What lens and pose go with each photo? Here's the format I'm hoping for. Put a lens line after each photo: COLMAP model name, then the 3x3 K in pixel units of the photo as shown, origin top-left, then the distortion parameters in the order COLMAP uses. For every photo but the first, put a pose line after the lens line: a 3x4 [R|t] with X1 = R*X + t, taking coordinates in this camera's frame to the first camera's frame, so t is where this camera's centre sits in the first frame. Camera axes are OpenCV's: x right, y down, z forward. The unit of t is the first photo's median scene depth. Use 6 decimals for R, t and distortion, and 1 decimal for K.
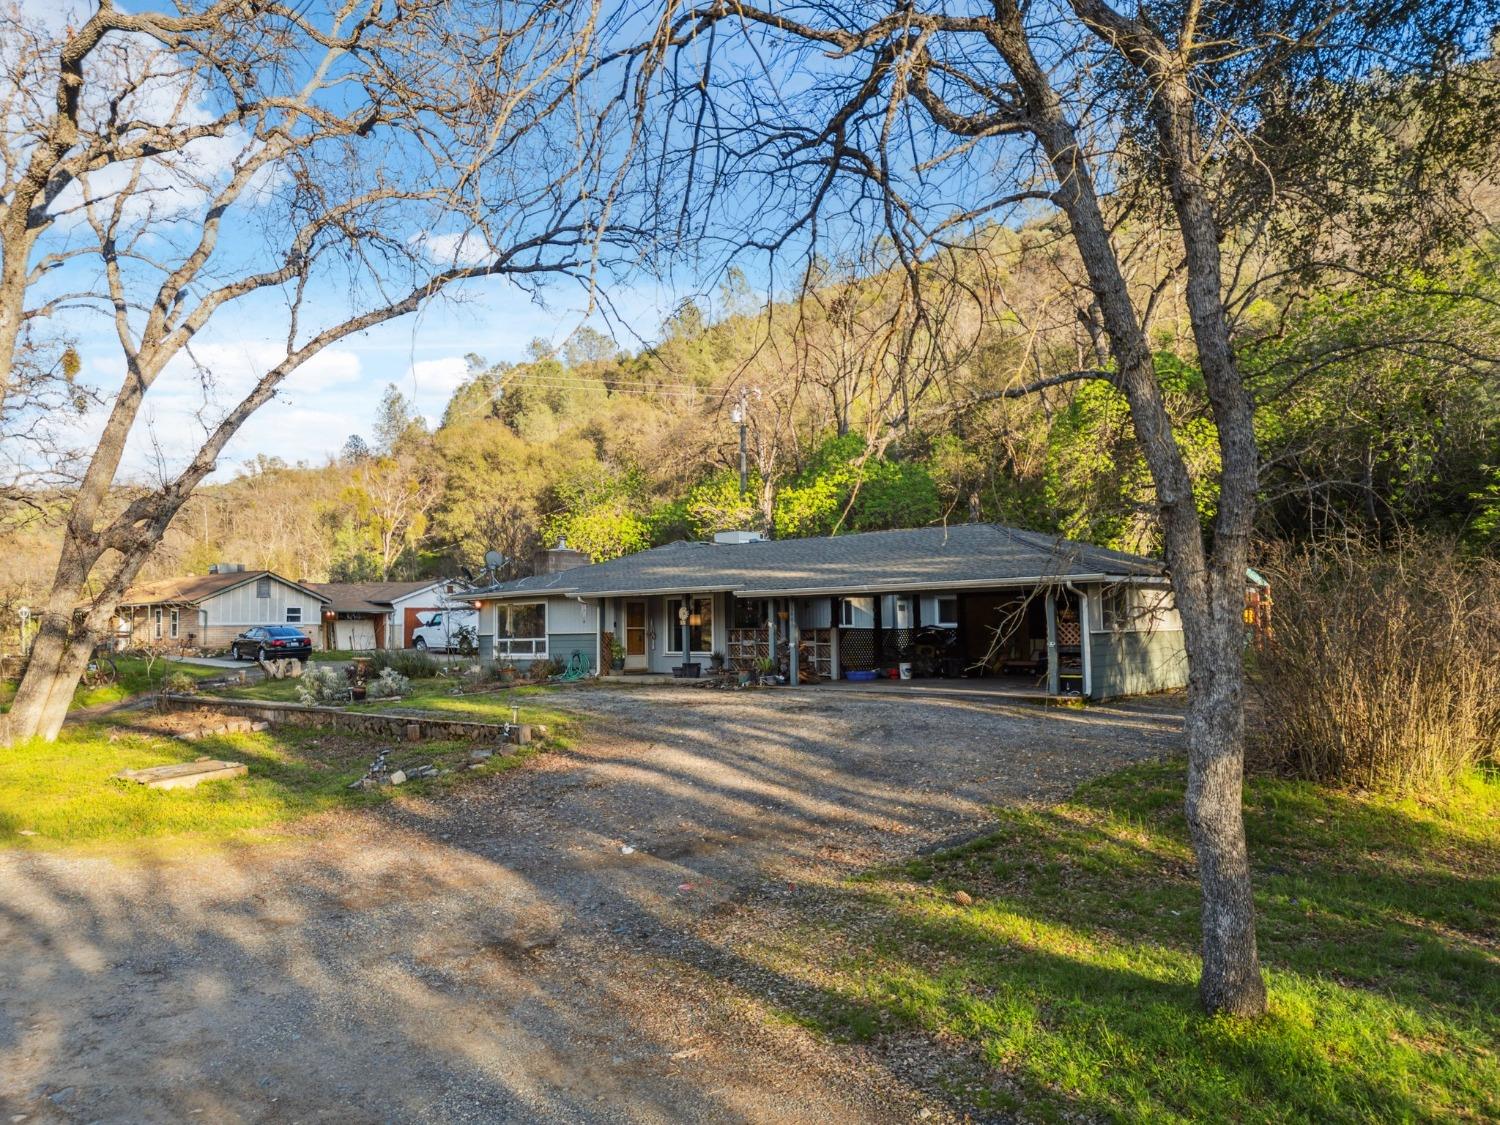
lens RADIAL K [[1044.4, 0, 747.3], [0, 1044.4, 556.9], [0, 0, 1]] dist [0.022055, -0.010717]
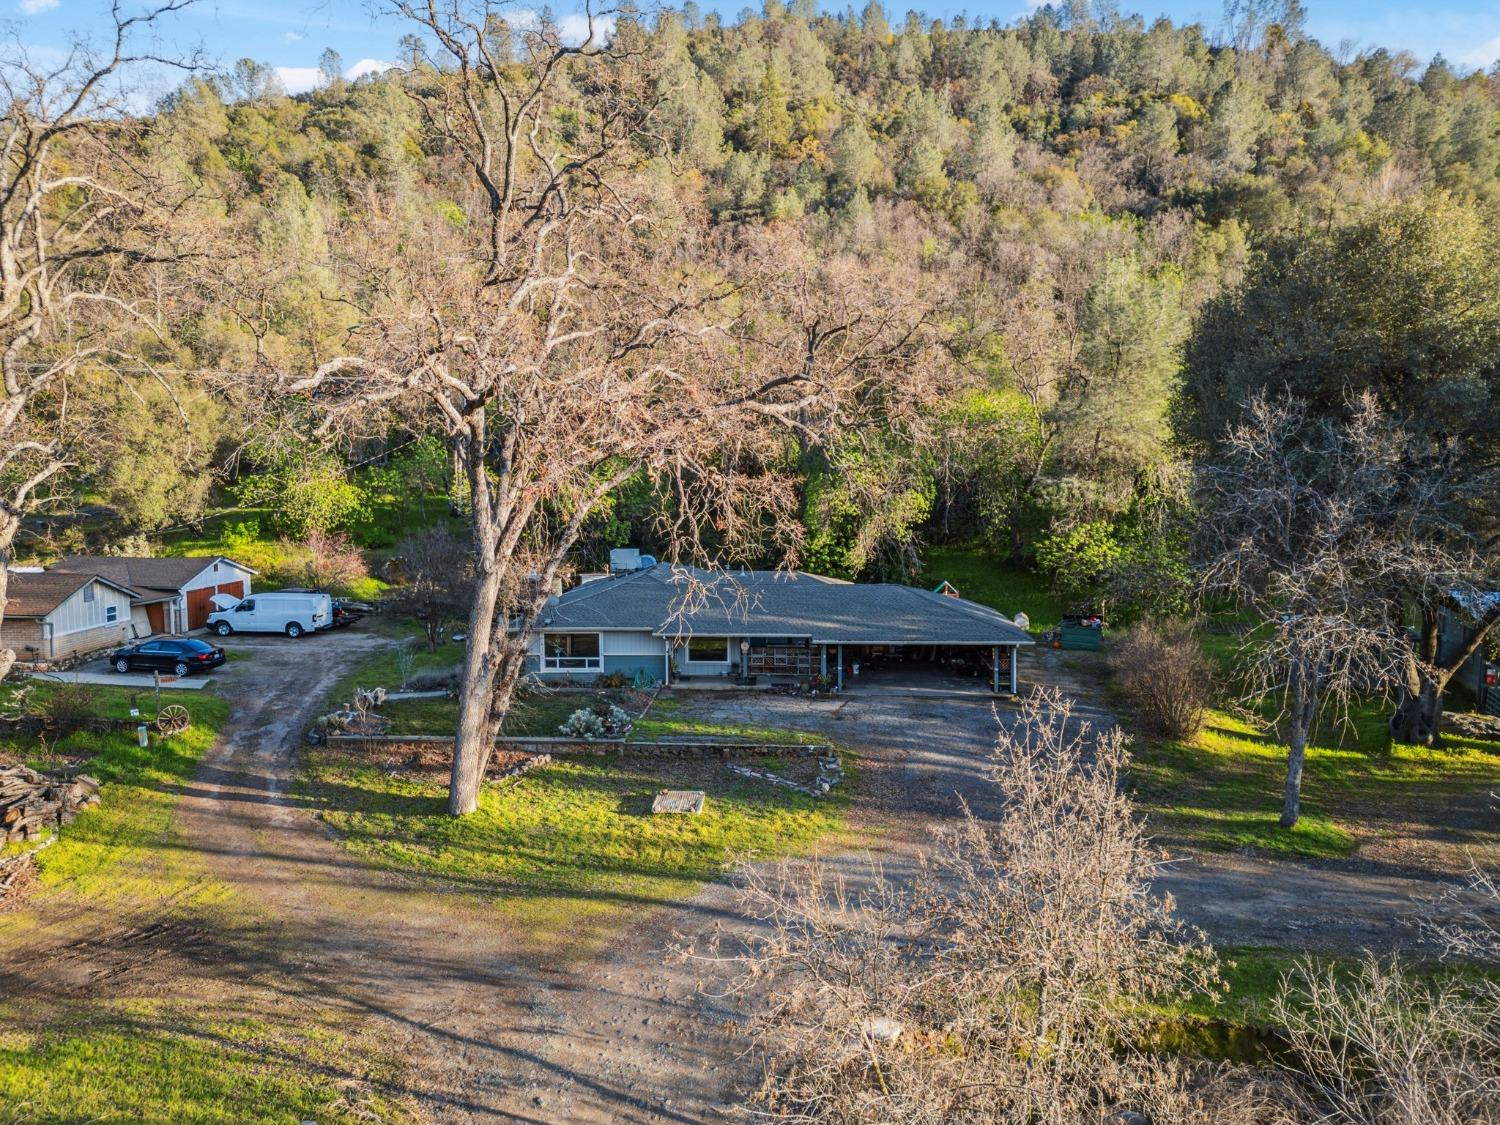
lens RADIAL K [[1044.4, 0, 746.4], [0, 1044.4, 568.7], [0, 0, 1]] dist [0.022055, -0.010717]
pose [[0.804431, -0.050878, 0.591863, -0.861878], [-0.045375, 0.988152, 0.146616, -0.256966], [-0.592310, -0.144798, 0.792592, -0.219657]]
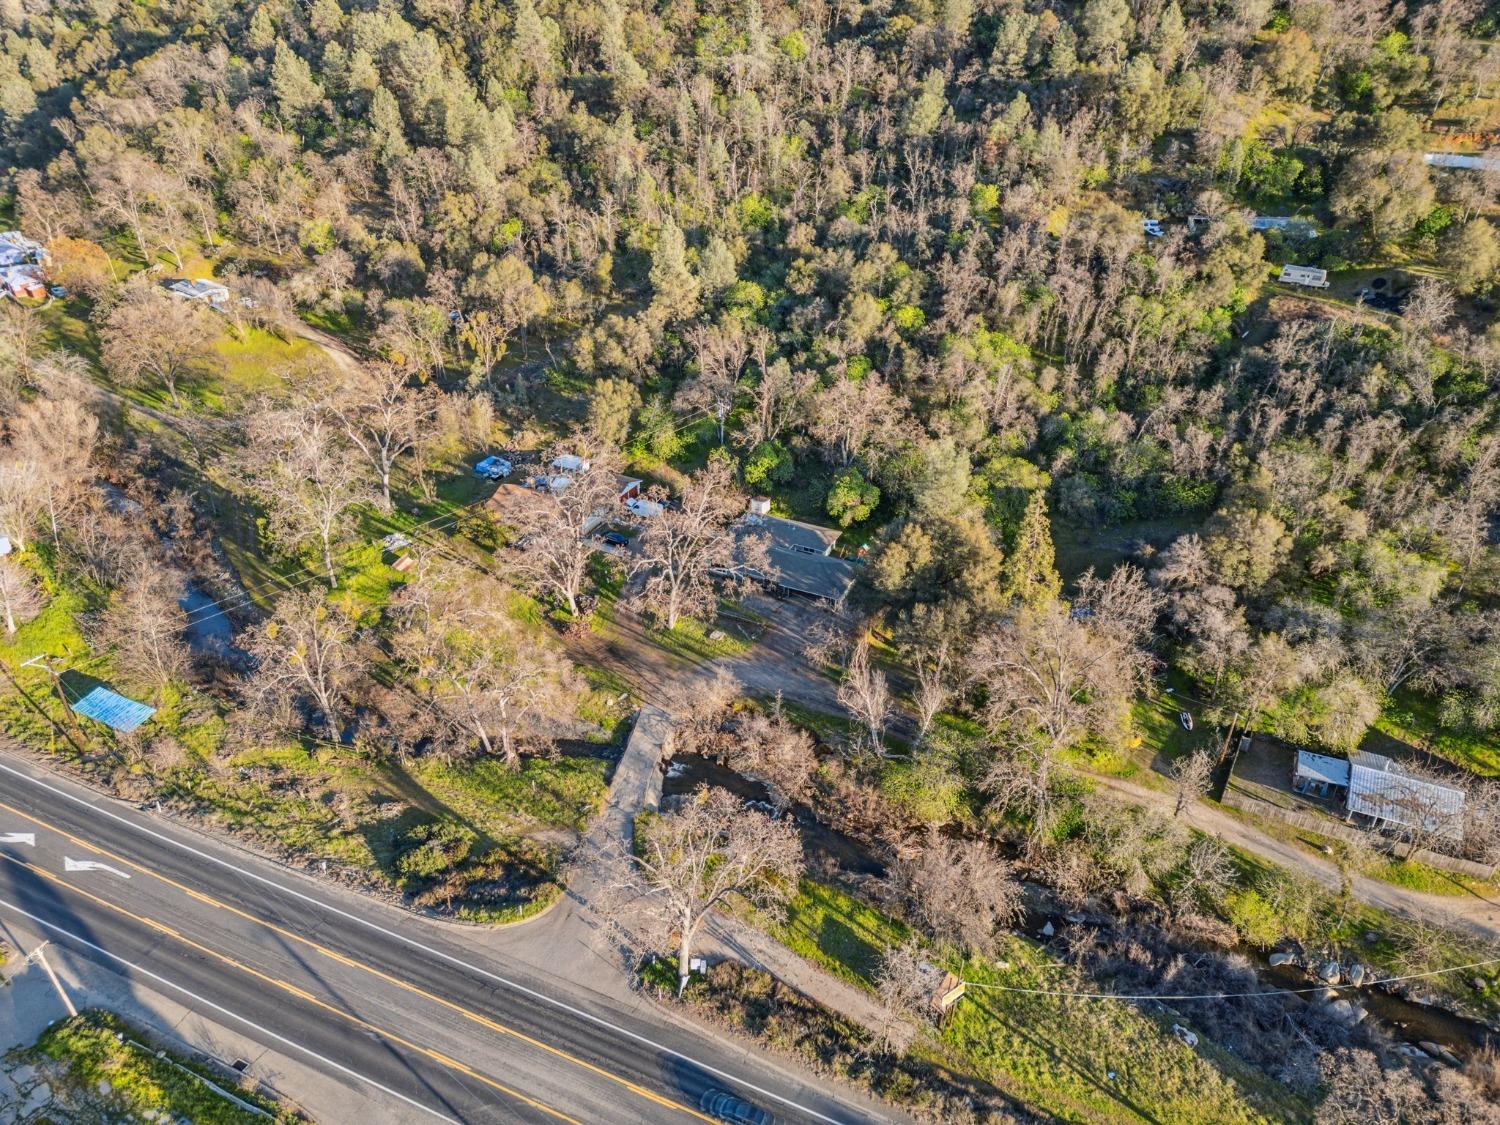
lens RADIAL K [[1044.4, 0, 748.7], [0, 1044.4, 559.1], [0, 0, 1]] dist [0.022055, -0.010717]
pose [[0.971722, -0.105746, 0.211127, -1.076201], [-0.034759, 0.820321, 0.570847, -2.682592], [-0.233557, -0.562043, 0.793448, -2.768616]]
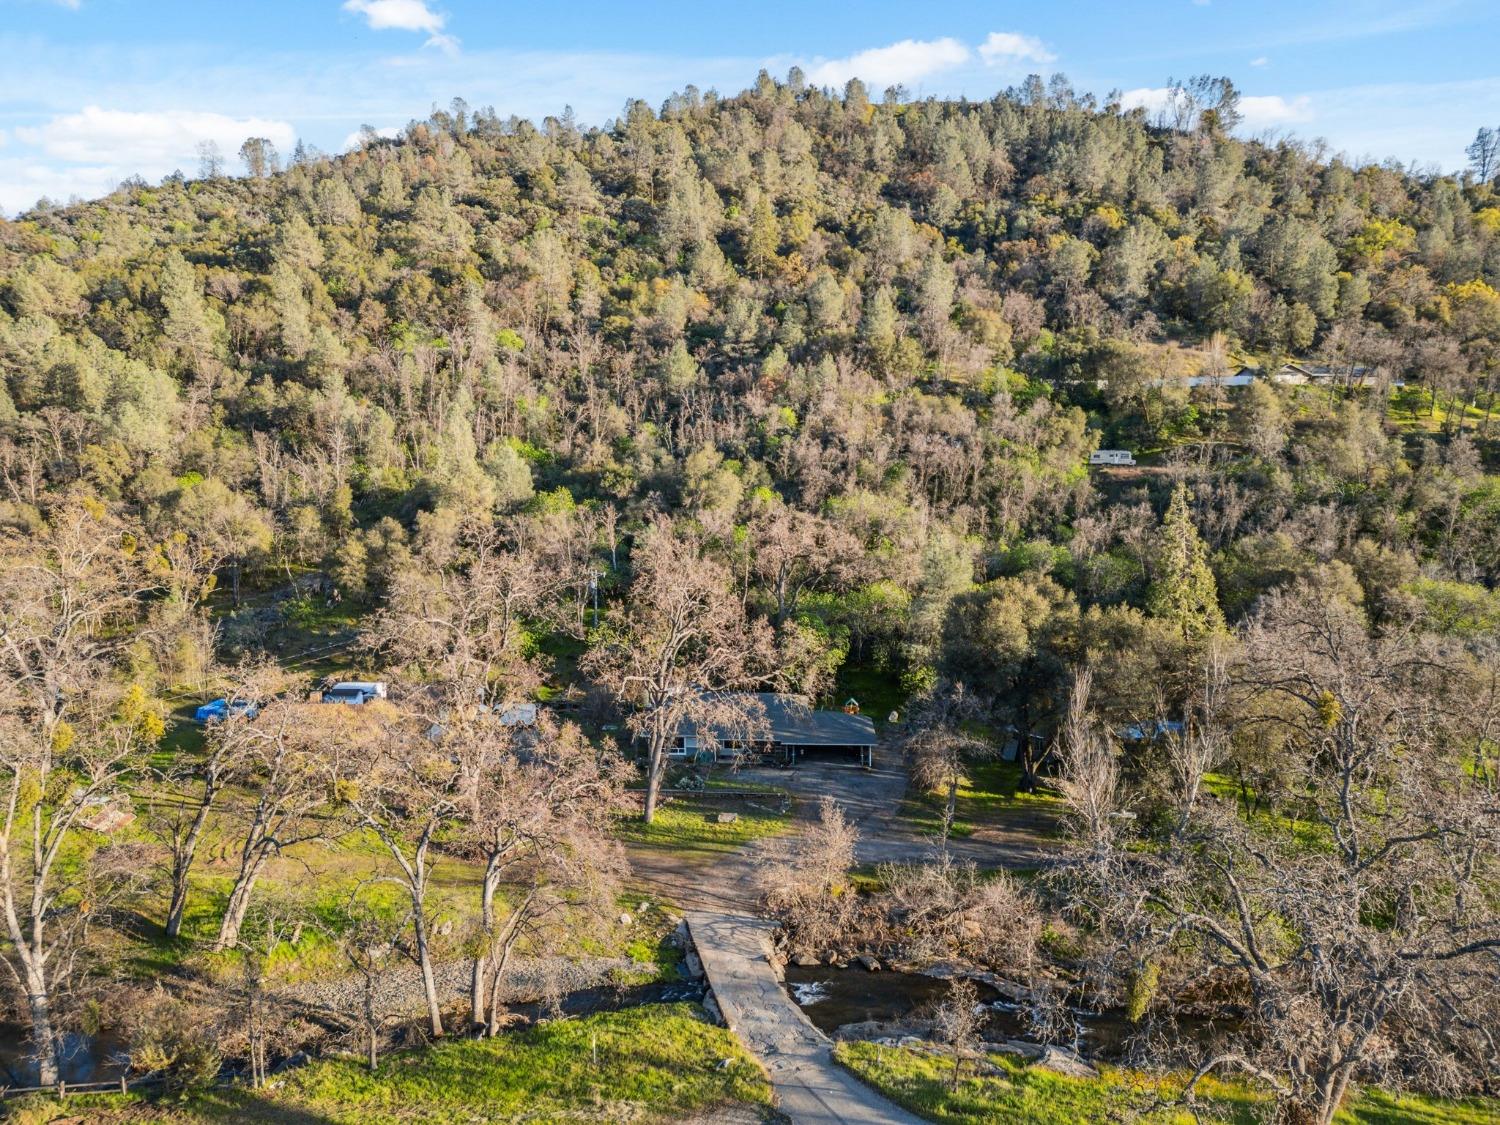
lens RADIAL K [[1044.4, 0, 749.5], [0, 1044.4, 559.6], [0, 0, 1]] dist [0.022055, -0.010717]
pose [[0.797290, -0.047681, 0.601710, -1.873364], [-0.050330, 0.988152, 0.144993, -0.932030], [-0.601495, -0.145885, 0.785444, -1.465290]]
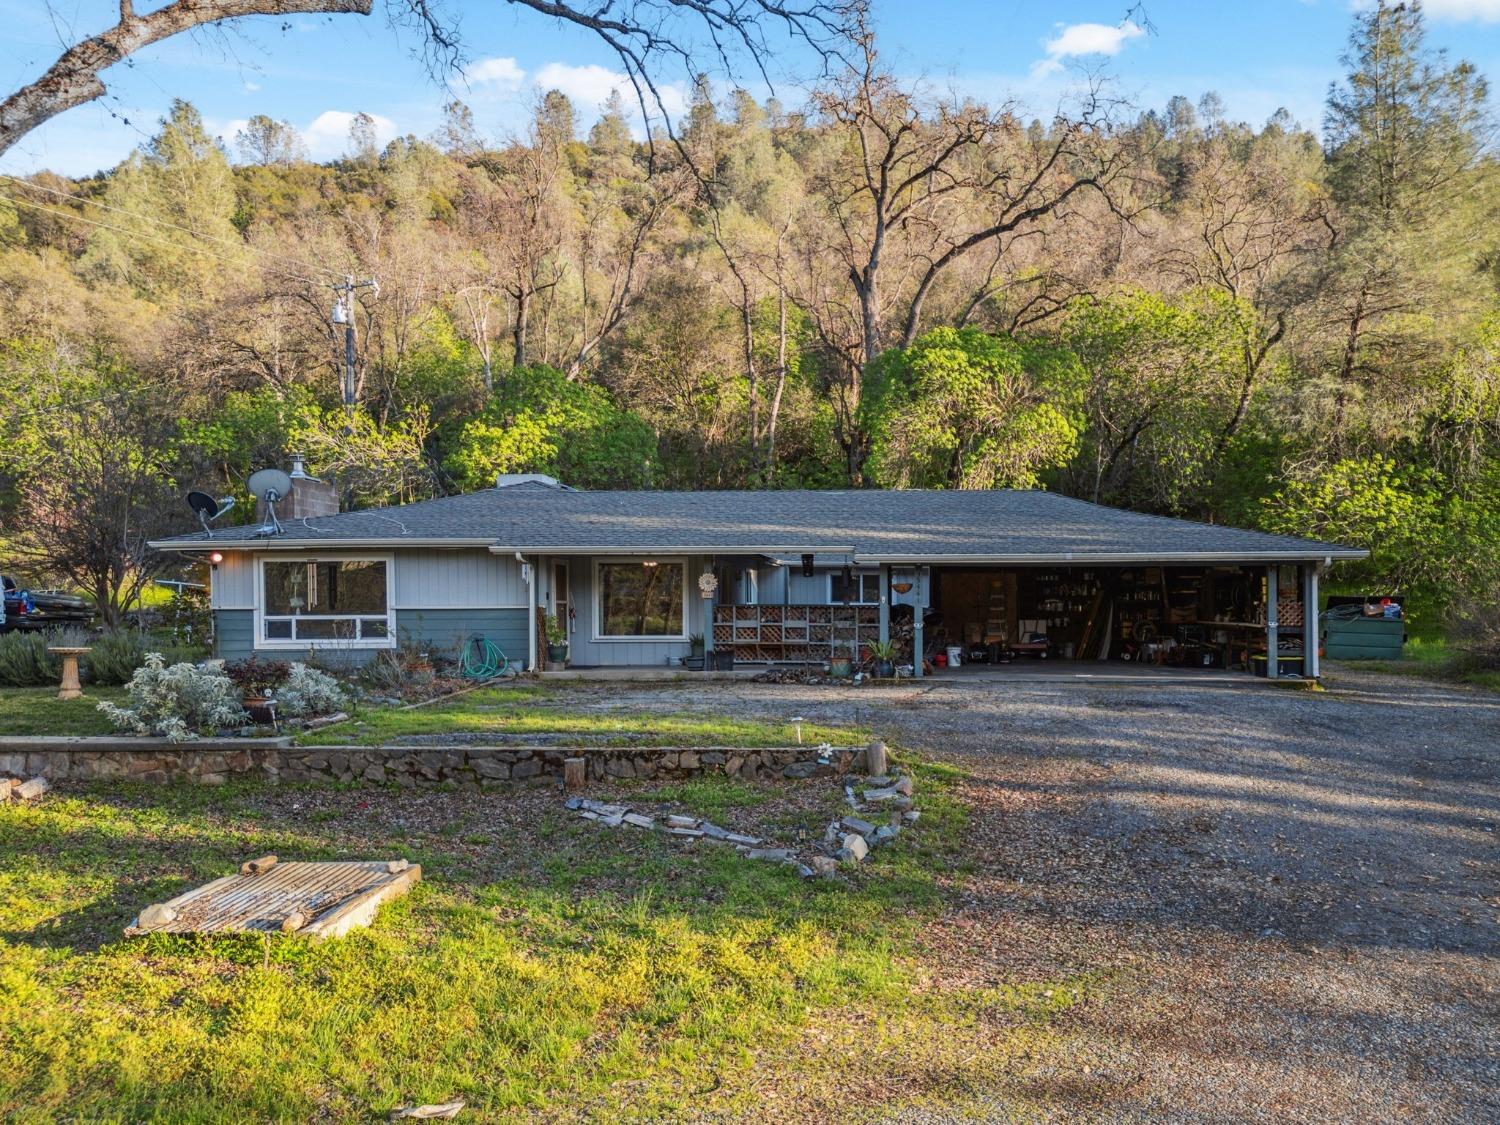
lens RADIAL K [[1104.8, 0, 877.3], [0, 1104.8, 620.7], [0, 0, 1]] dist [0.022182, 0.004896]
pose [[0.782419, 0.006033, 0.622723, -0.379843], [-0.051679, 0.997133, 0.055273, 0.028273], [-0.620604, -0.075428, 0.780488, 0.286623]]
